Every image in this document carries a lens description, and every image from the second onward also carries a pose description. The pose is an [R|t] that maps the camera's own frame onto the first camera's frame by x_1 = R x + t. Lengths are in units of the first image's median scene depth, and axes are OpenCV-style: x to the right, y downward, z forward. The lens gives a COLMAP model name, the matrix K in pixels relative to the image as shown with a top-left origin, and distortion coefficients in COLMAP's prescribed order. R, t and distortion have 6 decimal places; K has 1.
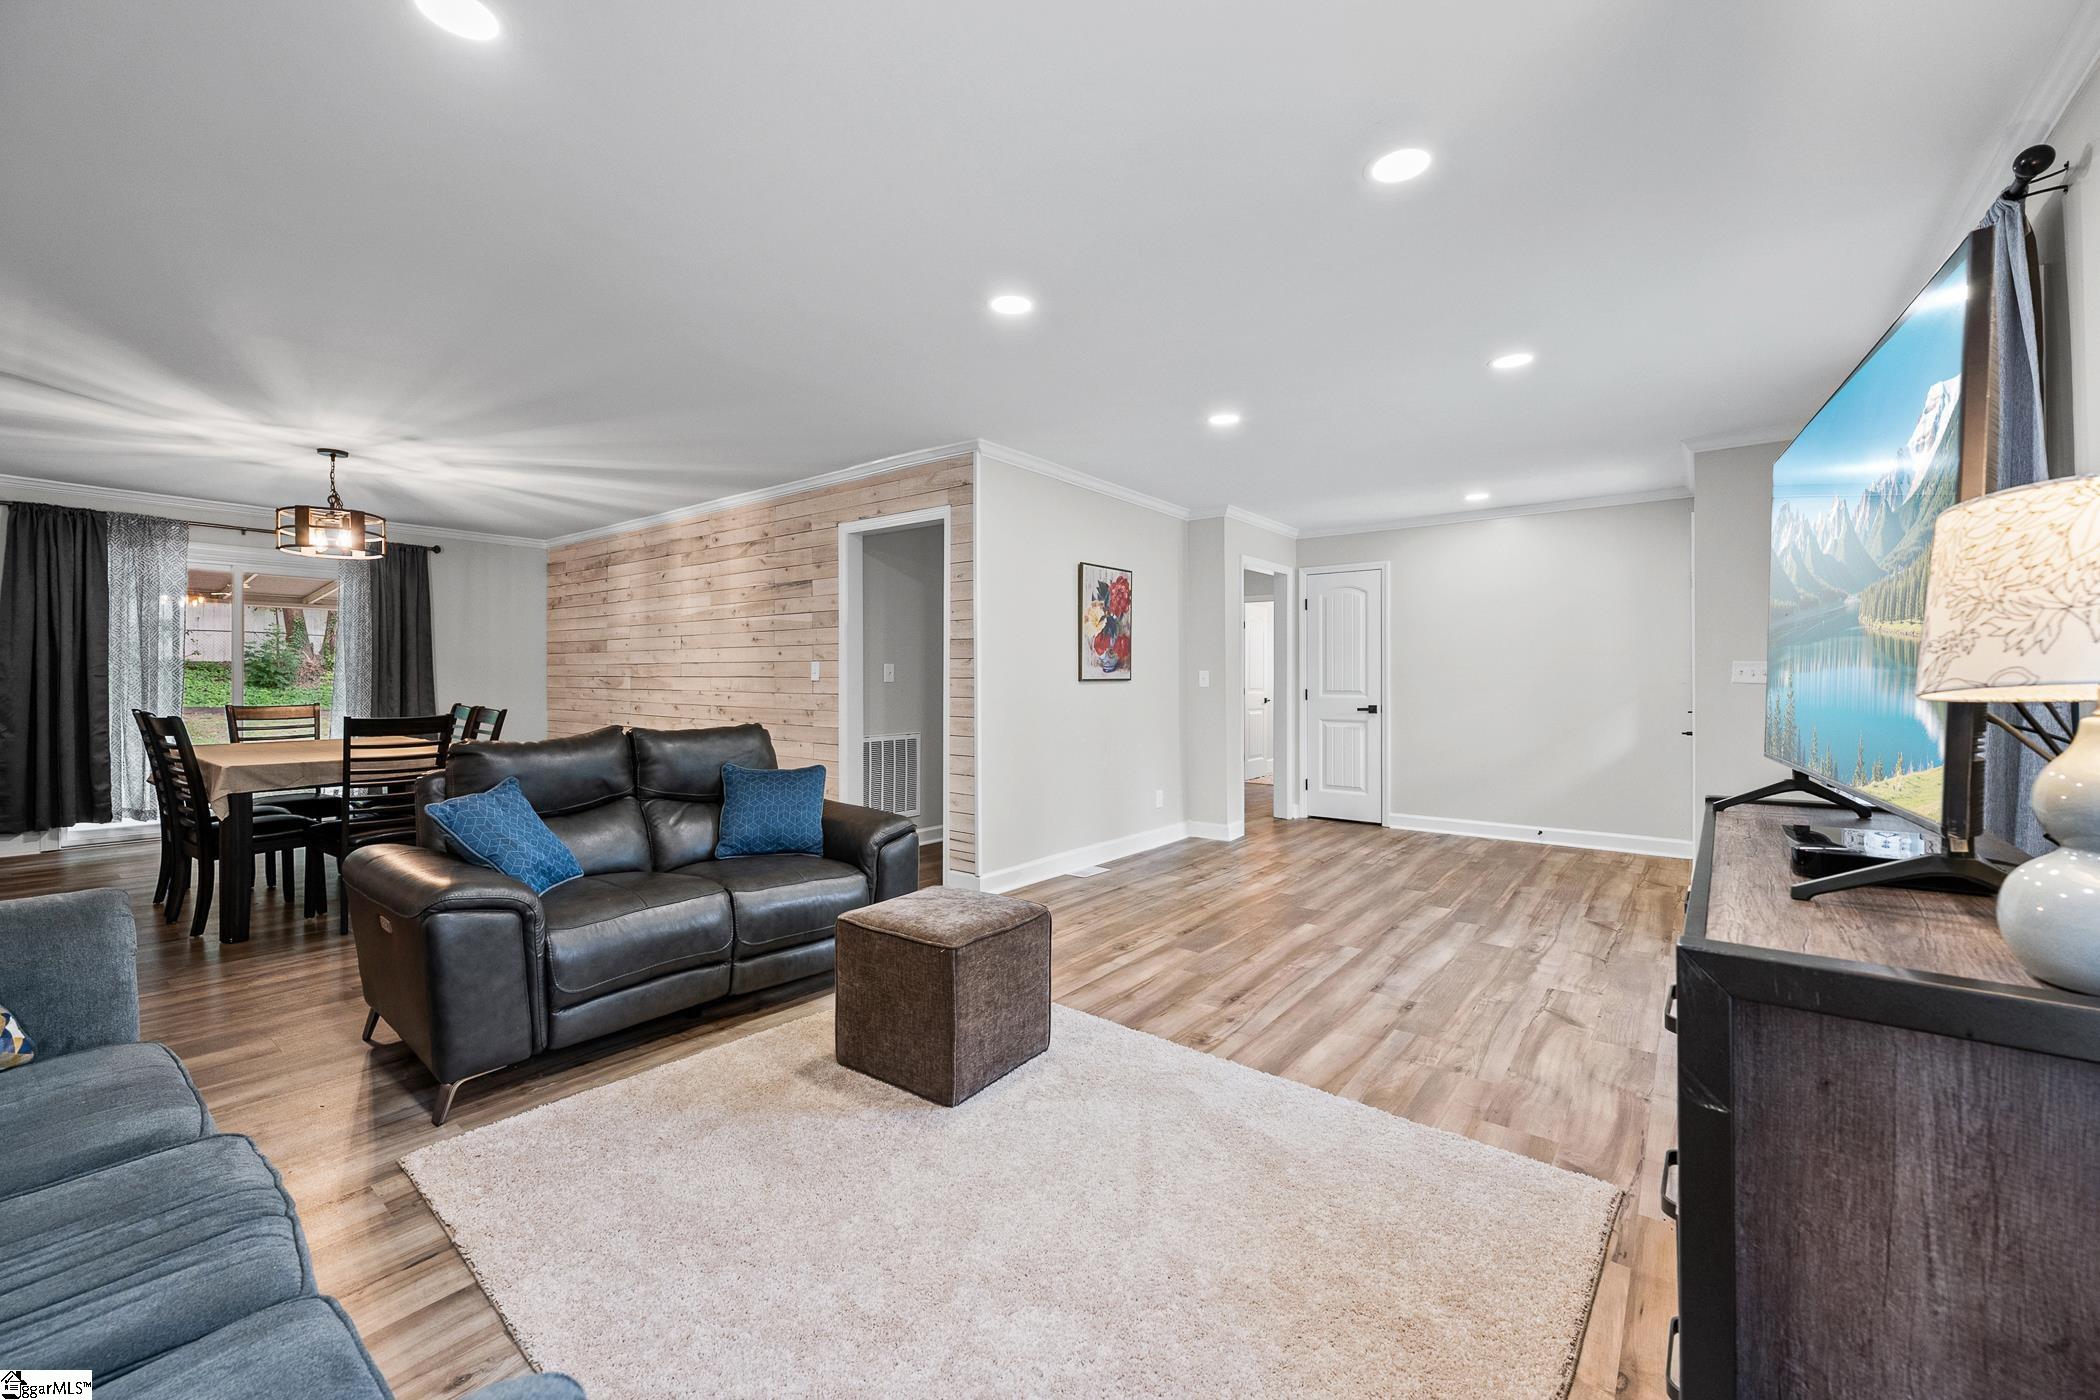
lens RADIAL K [[838.6, 0, 1046.3], [0, 838.6, 683.8], [0, 0, 1]] dist [-0.000801, -0.000665]
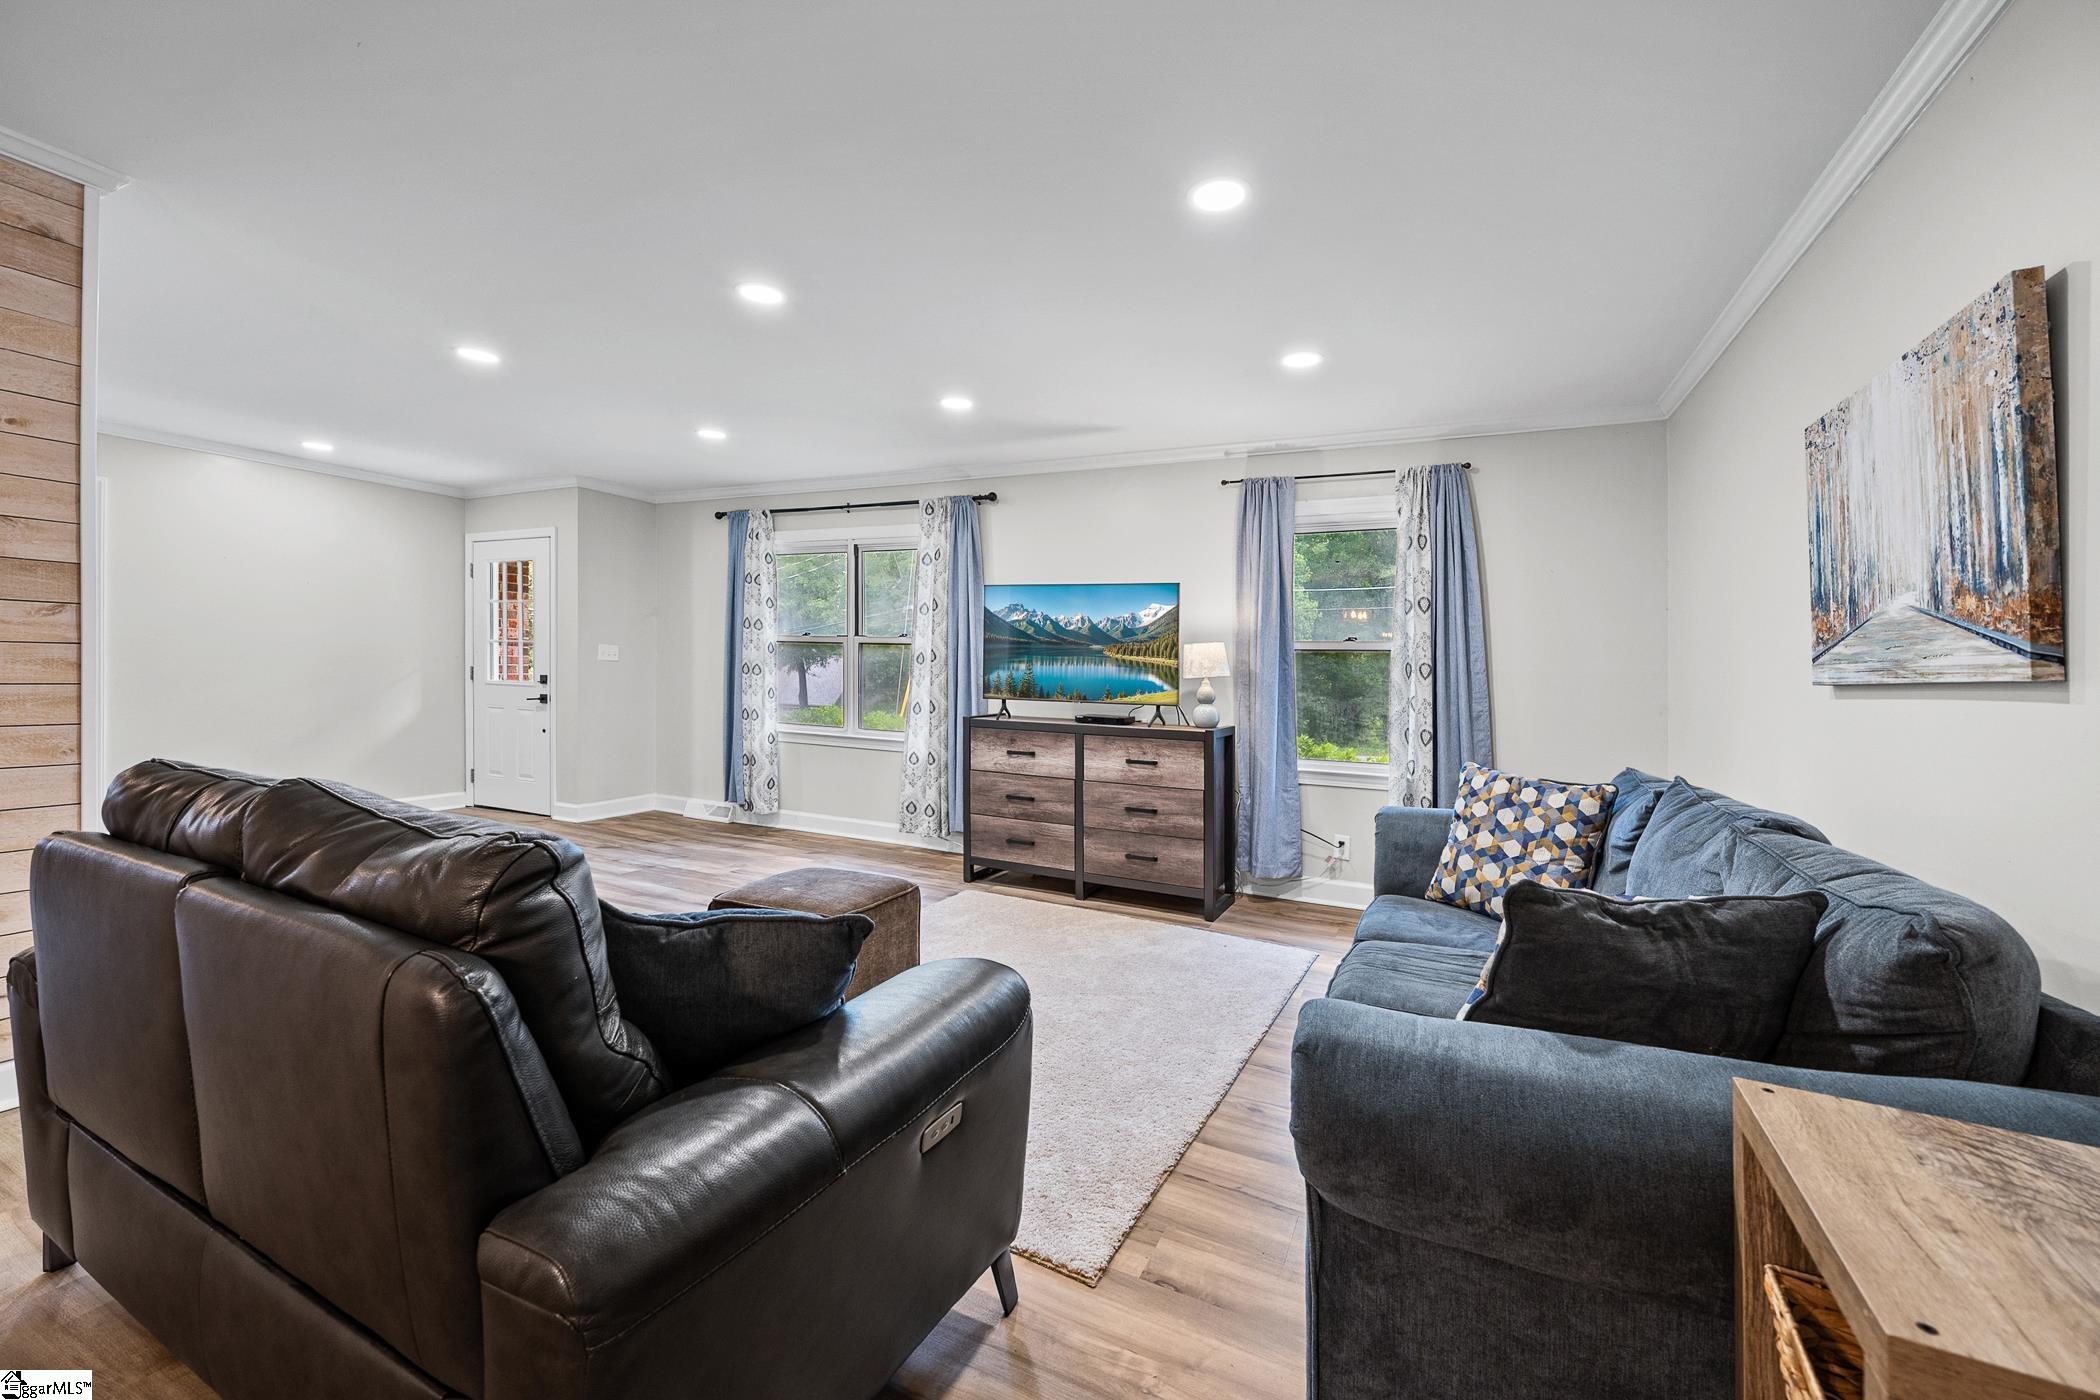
lens RADIAL K [[838.6, 0, 1045.4], [0, 838.6, 683.1], [0, 0, 1]] dist [-0.000801, -0.000665]
pose [[-0.216494, -0.023302, 0.976006, -0.558335], [-0.021342, 0.999589, 0.019131, -0.004562], [-0.976051, -0.016689, -0.216902, 0.454428]]
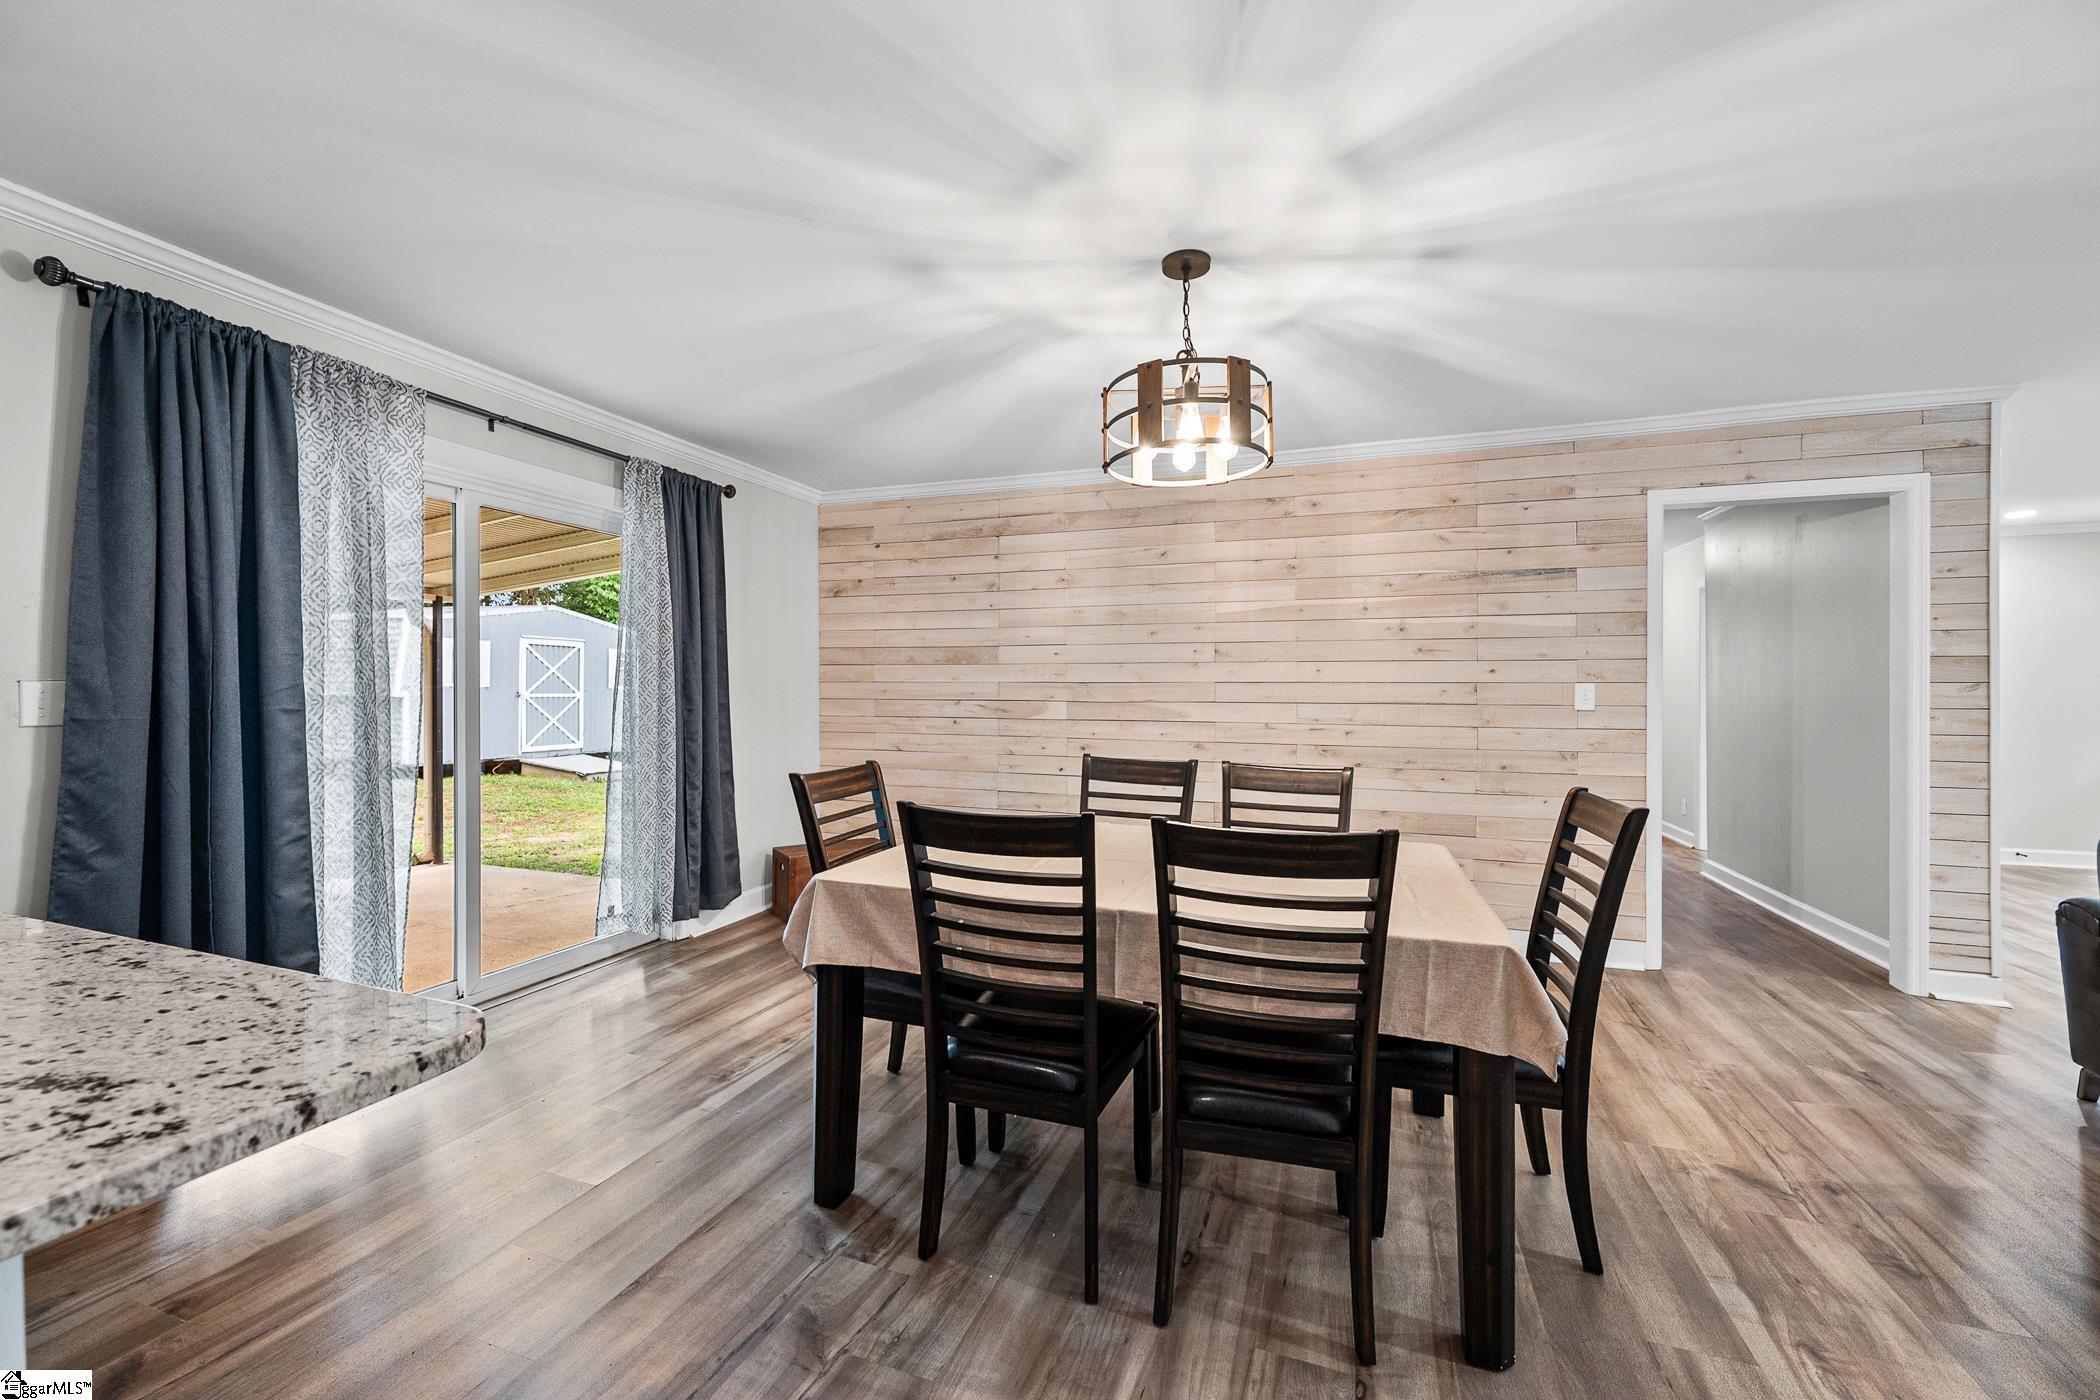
lens RADIAL K [[838.6, 0, 1044.8], [0, 838.6, 697.2], [0, 0, 1]] dist [-0.000801, -0.000665]
pose [[0.949675, -0.002658, 0.313224, -0.912948], [0.001553, 0.999992, 0.003779, -0.018043], [-0.313232, -0.003102, 0.949672, 0.462189]]
